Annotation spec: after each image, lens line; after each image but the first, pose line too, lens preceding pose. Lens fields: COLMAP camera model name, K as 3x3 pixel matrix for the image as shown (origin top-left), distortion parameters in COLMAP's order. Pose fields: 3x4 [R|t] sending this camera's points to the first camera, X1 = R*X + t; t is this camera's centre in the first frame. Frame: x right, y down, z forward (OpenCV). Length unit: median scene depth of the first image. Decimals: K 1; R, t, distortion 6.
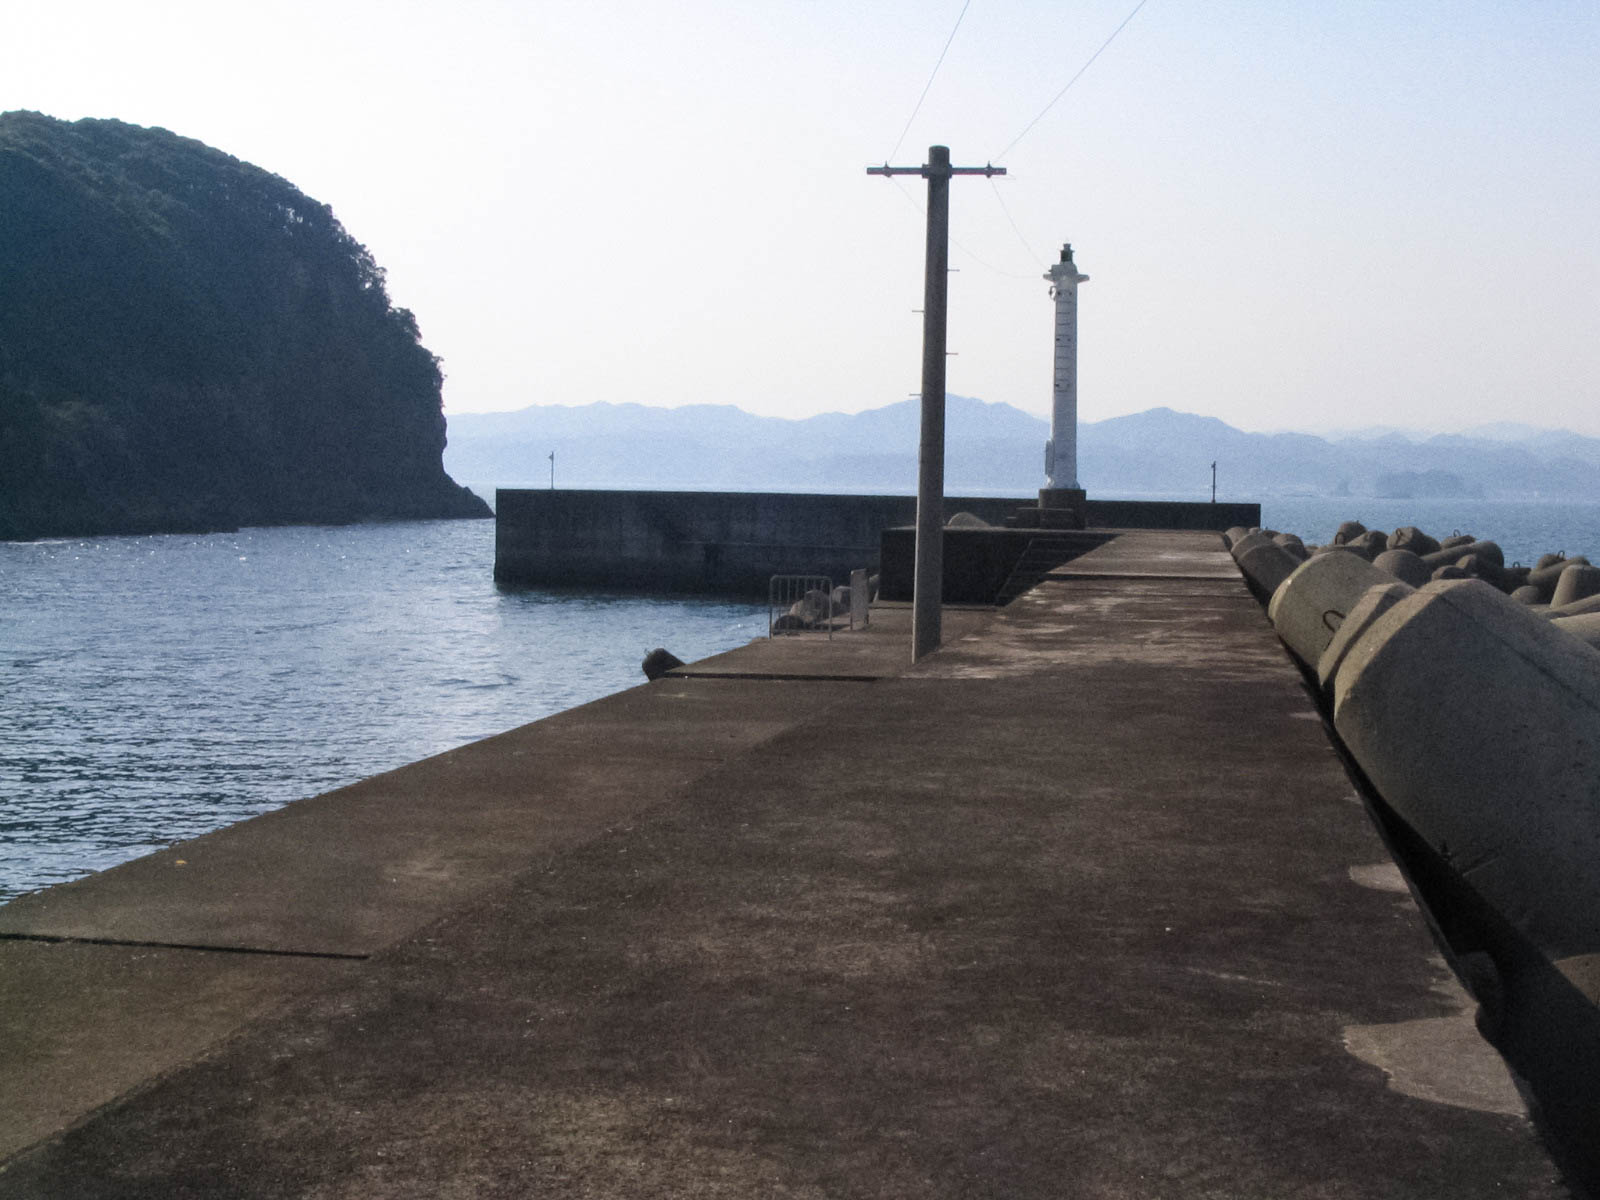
lens RADIAL K [[2371.1, 0, 801.7], [0, 2371.1, 595.1], [0, 0, 1]] dist [-0.149940, 0.000000]
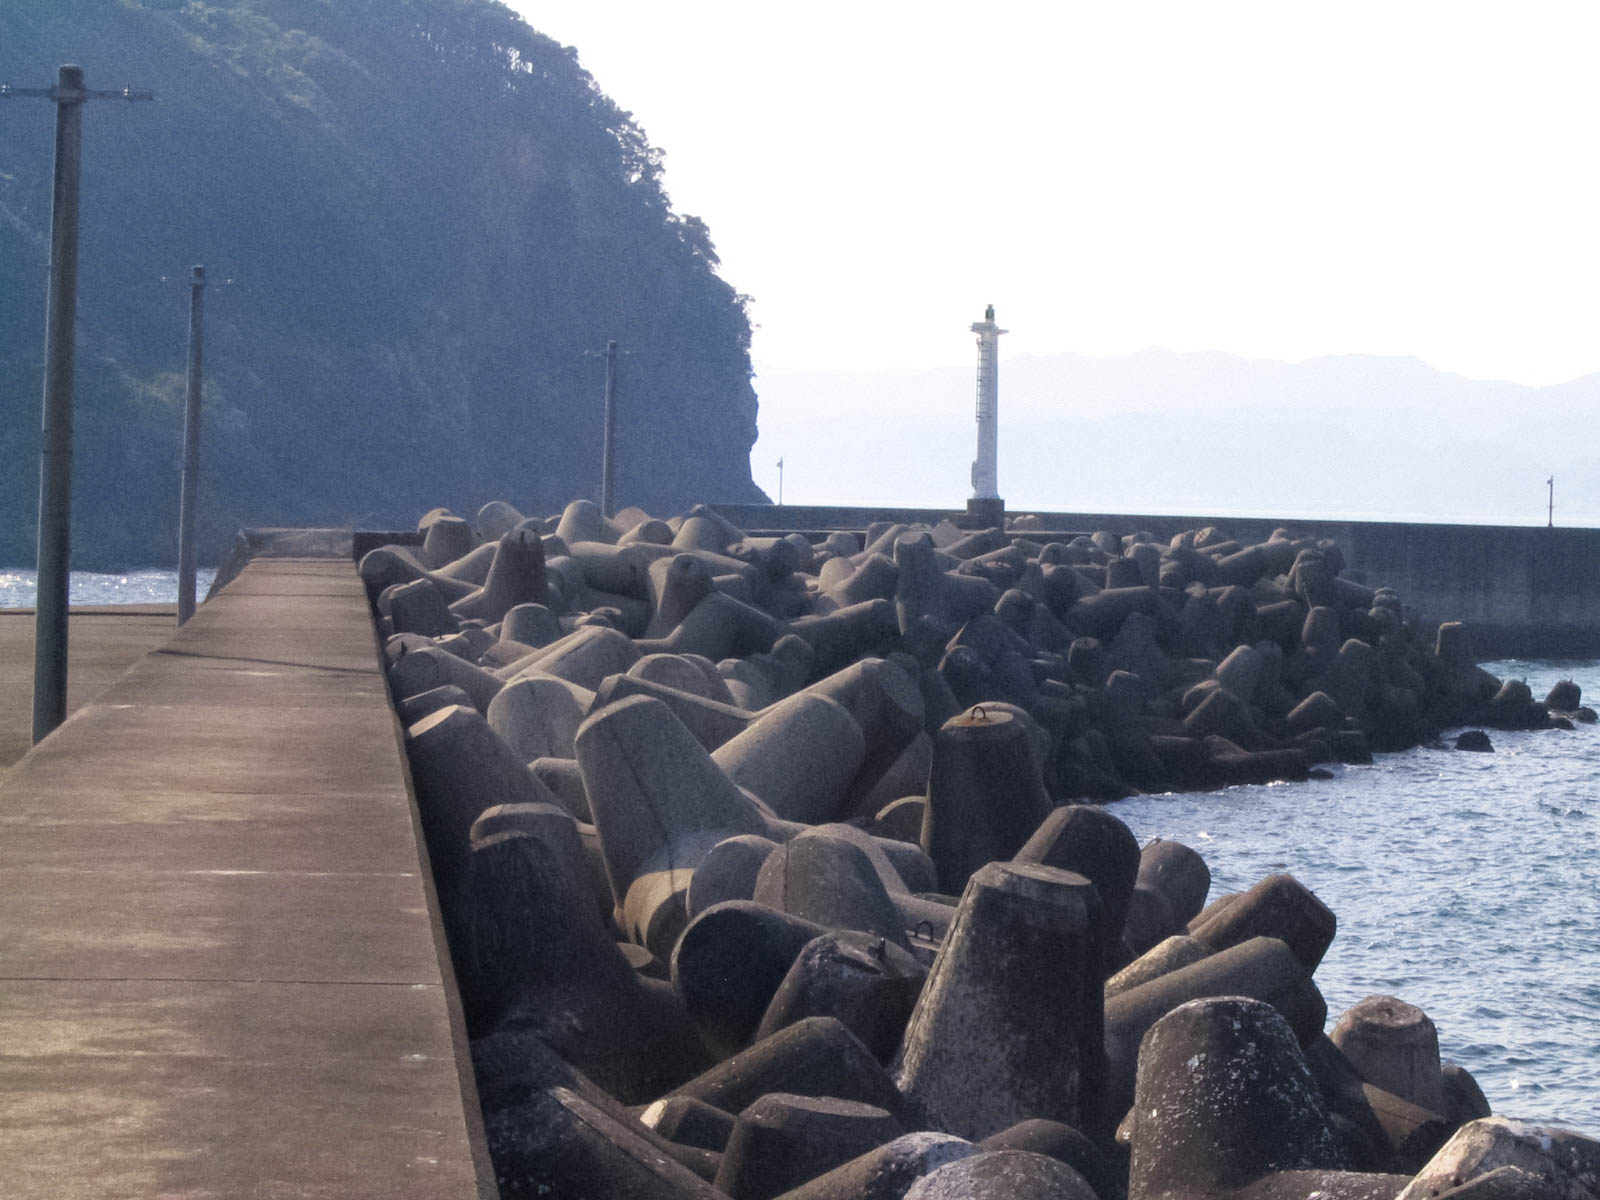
lens RADIAL K [[4877.7, 0, 800.9], [0, 4877.7, 599.3], [0, 0, 1]] dist [-0.201021, 0.000000]
pose [[0.986389, 0.010494, -0.164095, 0.069432], [-0.015158, 0.999515, -0.027194, 0.012717], [0.163730, 0.029312, 0.986070, -0.248470]]
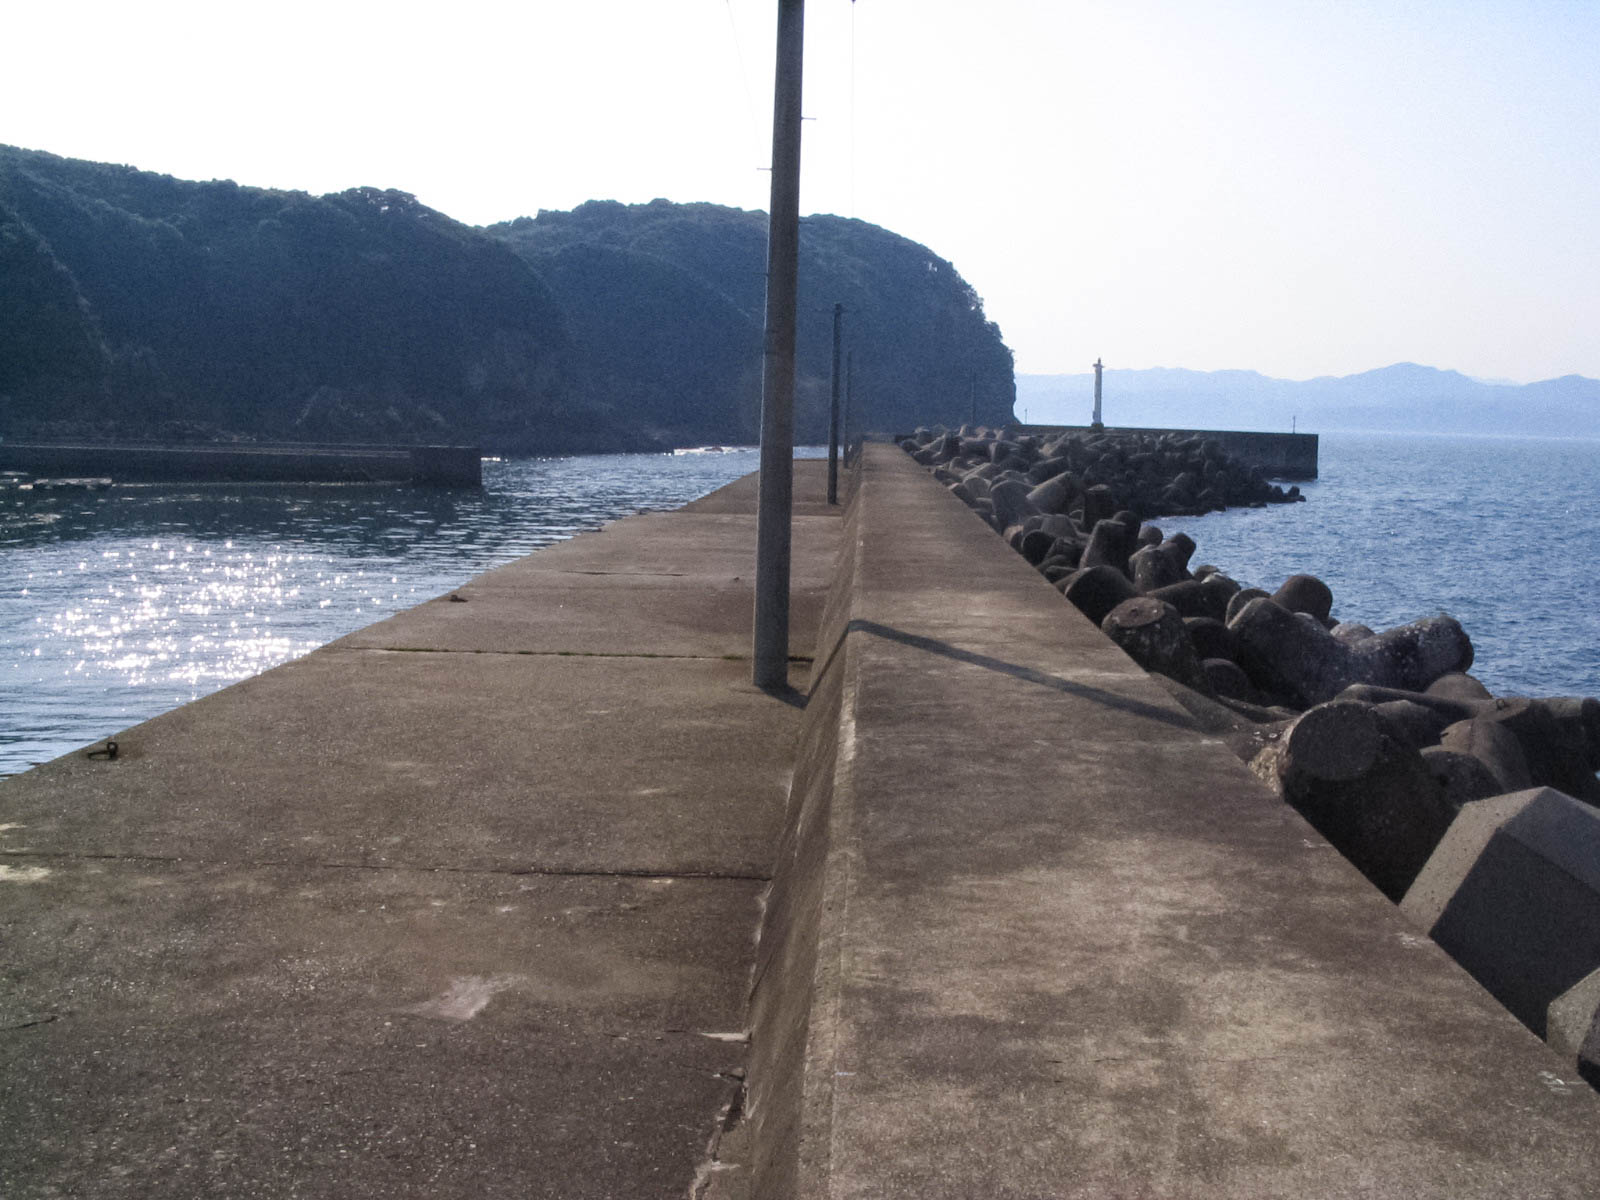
lens RADIAL K [[1739.6, 0, 796.7], [0, 1739.6, 600.0], [0, 0, 1]] dist [-0.170051, 0.000000]
pose [[0.955883, 0.035064, -0.291649, 0.072635], [-0.019125, 0.998173, 0.057322, 0.013604], [0.293126, -0.049216, 0.954806, -0.275351]]
